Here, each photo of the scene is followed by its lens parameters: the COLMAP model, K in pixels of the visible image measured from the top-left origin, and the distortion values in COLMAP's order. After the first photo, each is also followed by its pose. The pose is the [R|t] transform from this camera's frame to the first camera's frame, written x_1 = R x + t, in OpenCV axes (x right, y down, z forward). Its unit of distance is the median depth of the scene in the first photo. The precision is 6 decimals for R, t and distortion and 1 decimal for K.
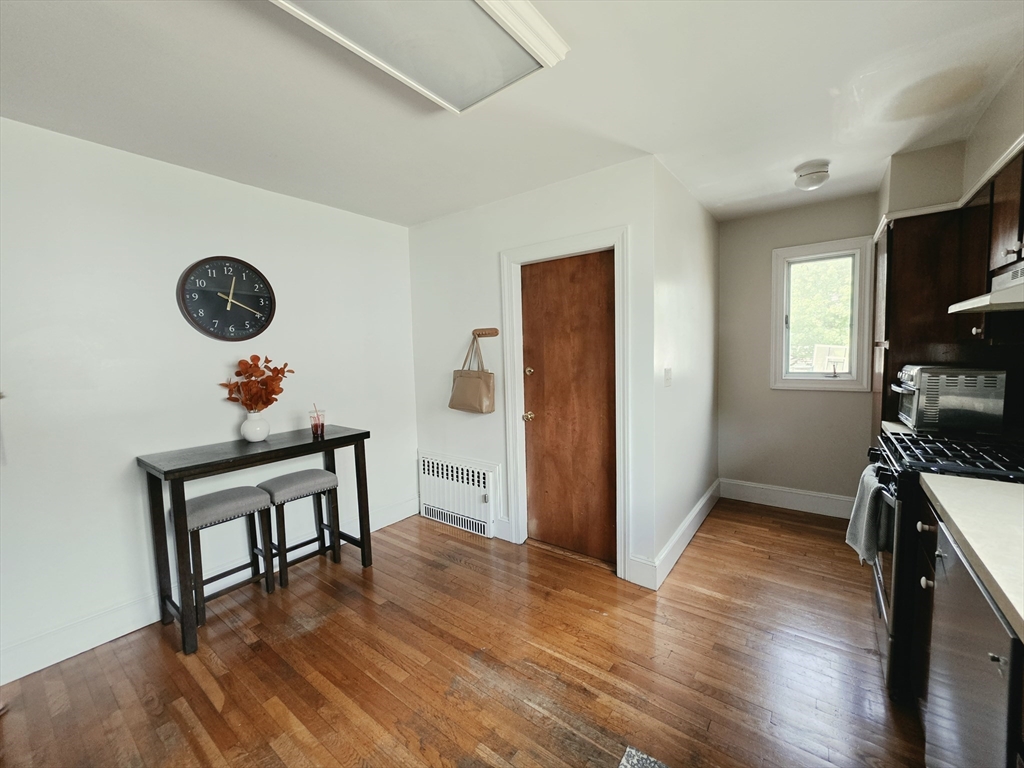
lens RADIAL K [[411.3, 0, 511.1], [0, 411.3, 388.8], [0, 0, 1]] dist [0.000007, 0.000083]
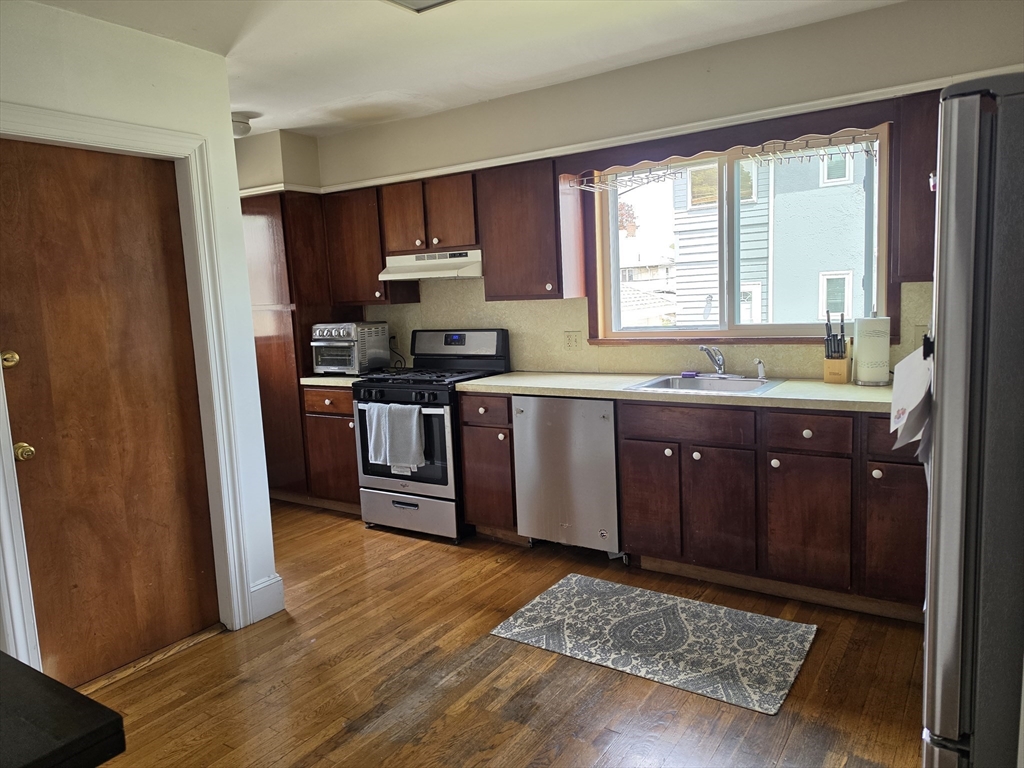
lens RADIAL K [[716.3, 0, 509.5], [0, 716.3, 398.4], [0, 0, 1]] dist [-0.002097, -0.001632]
pose [[-0.066107, -0.113432, 0.991344, -0.955829], [0.138581, 0.982845, 0.121701, -0.021332], [-0.988142, 0.145427, -0.049254, 0.539631]]
